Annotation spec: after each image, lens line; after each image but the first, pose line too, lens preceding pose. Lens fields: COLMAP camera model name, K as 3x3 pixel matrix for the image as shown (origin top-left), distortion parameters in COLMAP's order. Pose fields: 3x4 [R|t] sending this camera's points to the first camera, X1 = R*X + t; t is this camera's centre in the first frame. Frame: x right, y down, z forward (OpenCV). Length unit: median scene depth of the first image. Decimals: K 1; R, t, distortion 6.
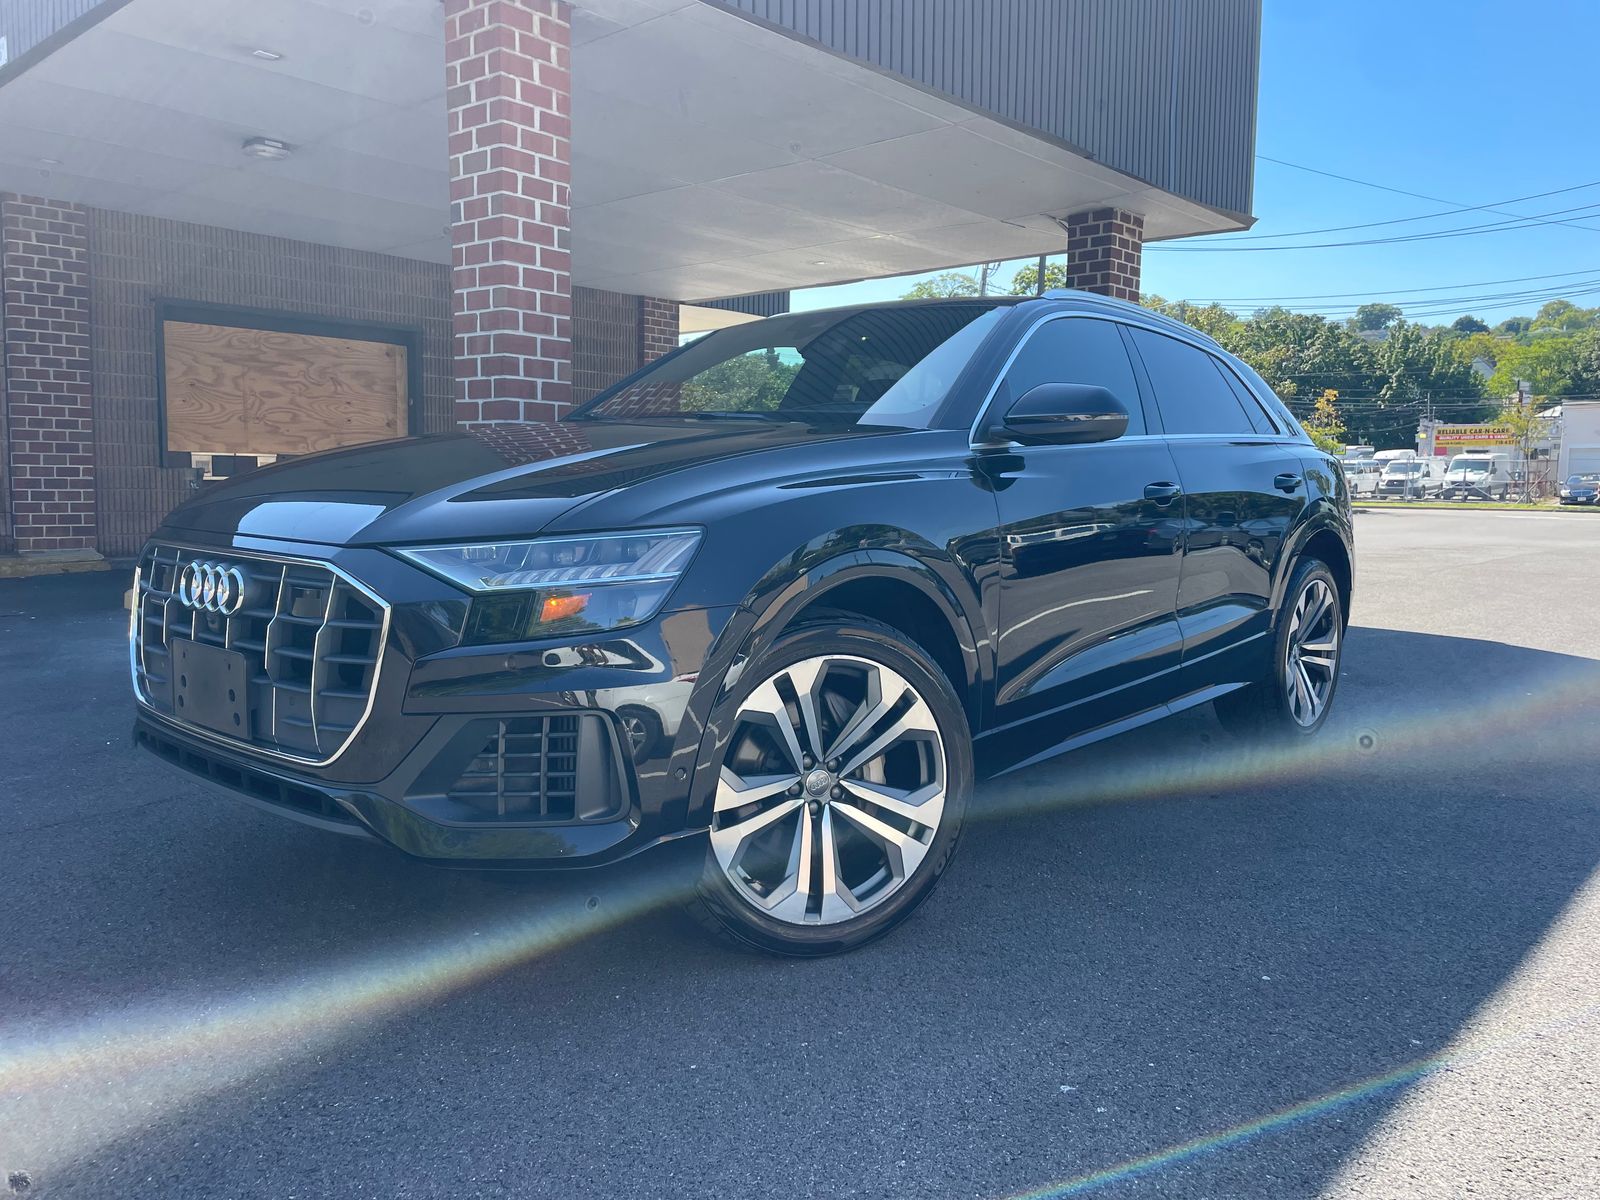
lens RADIAL K [[1215.1, 0, 801.2], [0, 1215.1, 584.7], [0, 0, 1]] dist [0.079080, -0.103128]
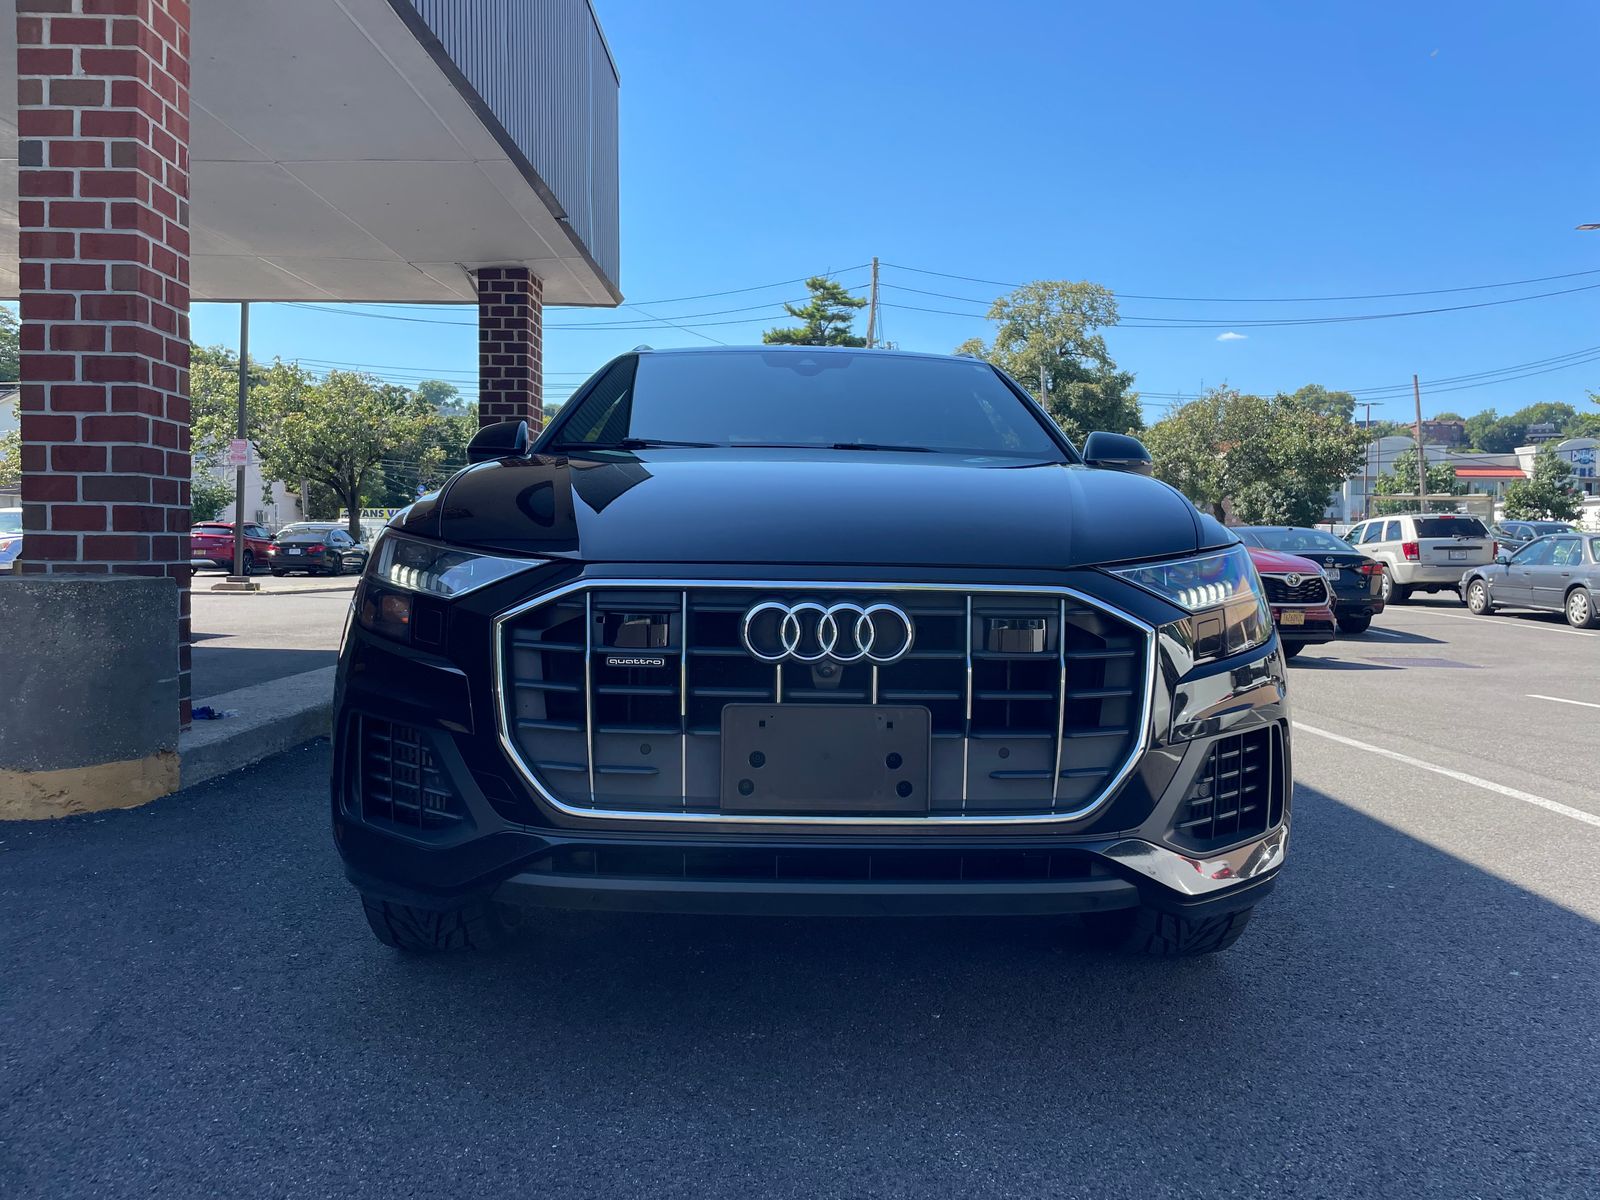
lens RADIAL K [[1215.1, 0, 799.2], [0, 1215.1, 583.7], [0, 0, 1]] dist [0.079080, -0.103128]
pose [[0.746721, -0.024947, 0.664669, -0.437210], [0.060471, 0.997704, -0.030489, -0.002479], [-0.662383, 0.062960, 0.746515, 0.182832]]
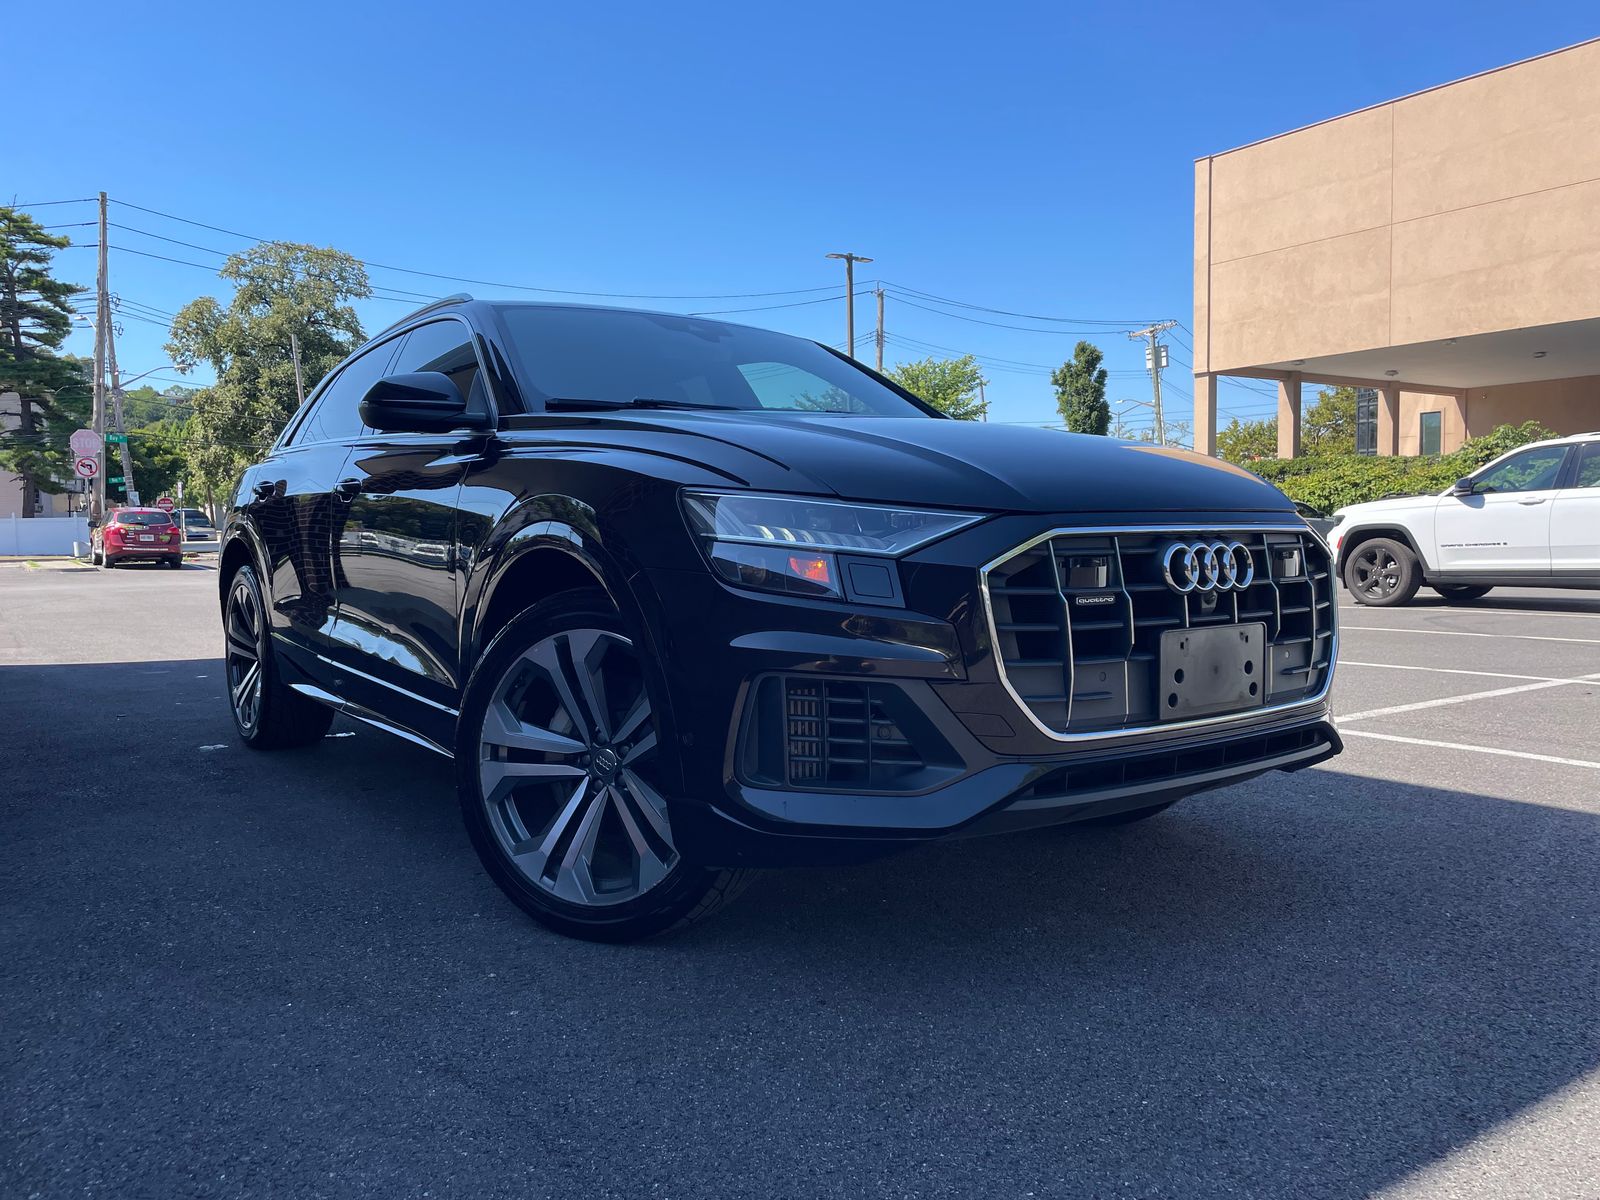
lens RADIAL K [[1215.1, 0, 797.2], [0, 1215.1, 611.1], [0, 0, 1]] dist [0.079080, -0.103128]
pose [[0.229915, -0.079700, 0.969942, -0.642516], [0.101545, 0.993166, 0.057538, -0.022087], [-0.967899, 0.085263, 0.236437, 0.470687]]
